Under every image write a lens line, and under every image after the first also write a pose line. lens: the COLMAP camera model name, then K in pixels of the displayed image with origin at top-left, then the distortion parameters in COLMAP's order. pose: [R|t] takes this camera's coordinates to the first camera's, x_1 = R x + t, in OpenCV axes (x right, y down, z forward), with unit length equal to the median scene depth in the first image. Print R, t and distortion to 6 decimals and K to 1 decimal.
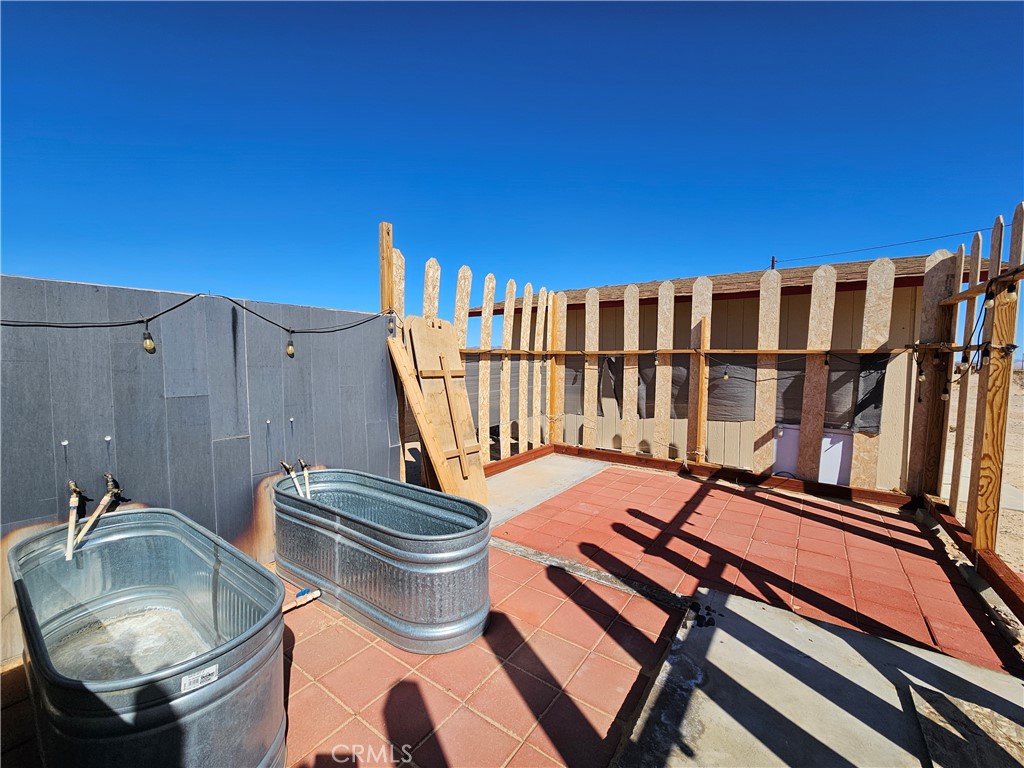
lens RADIAL K [[417.3, 0, 509.2], [0, 417.3, 389.2], [0, 0, 1]] dist [-0.000232, 0.000191]
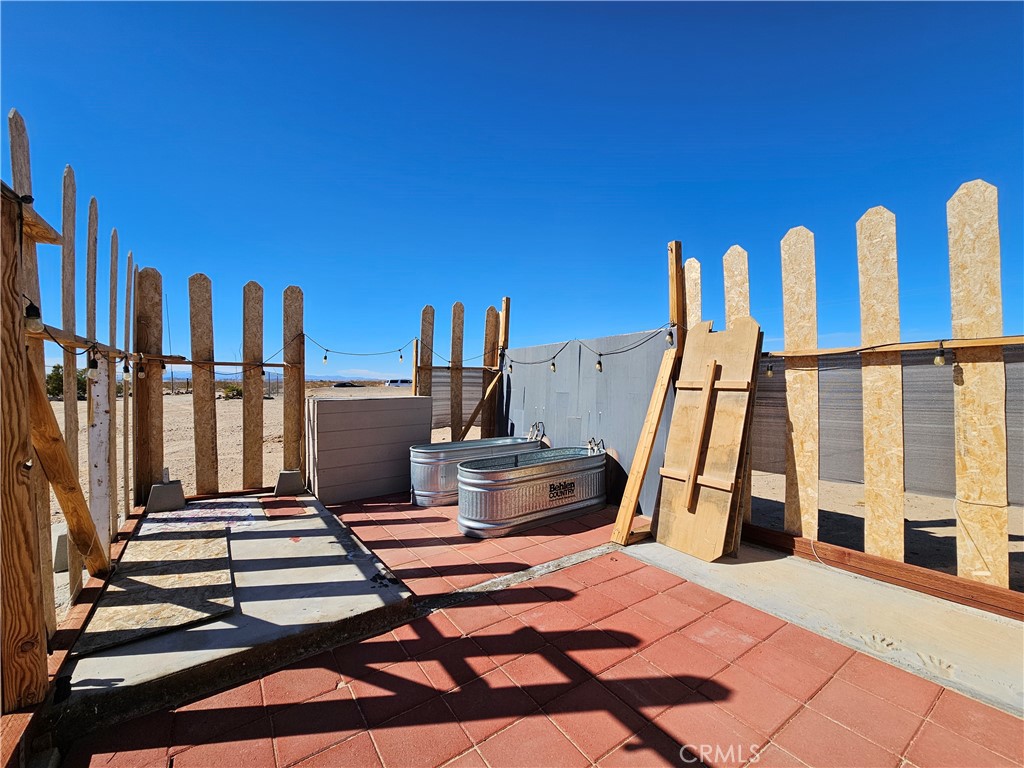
lens RADIAL K [[414.8, 0, 513.1], [0, 414.8, 373.8], [0, 0, 1]] dist [-0.000966, -0.000092]
pose [[-0.318310, -0.016074, -0.947850, 0.760174], [-0.057895, 0.998320, 0.002512, -0.039213], [0.946217, 0.055675, -0.318706, 0.870623]]
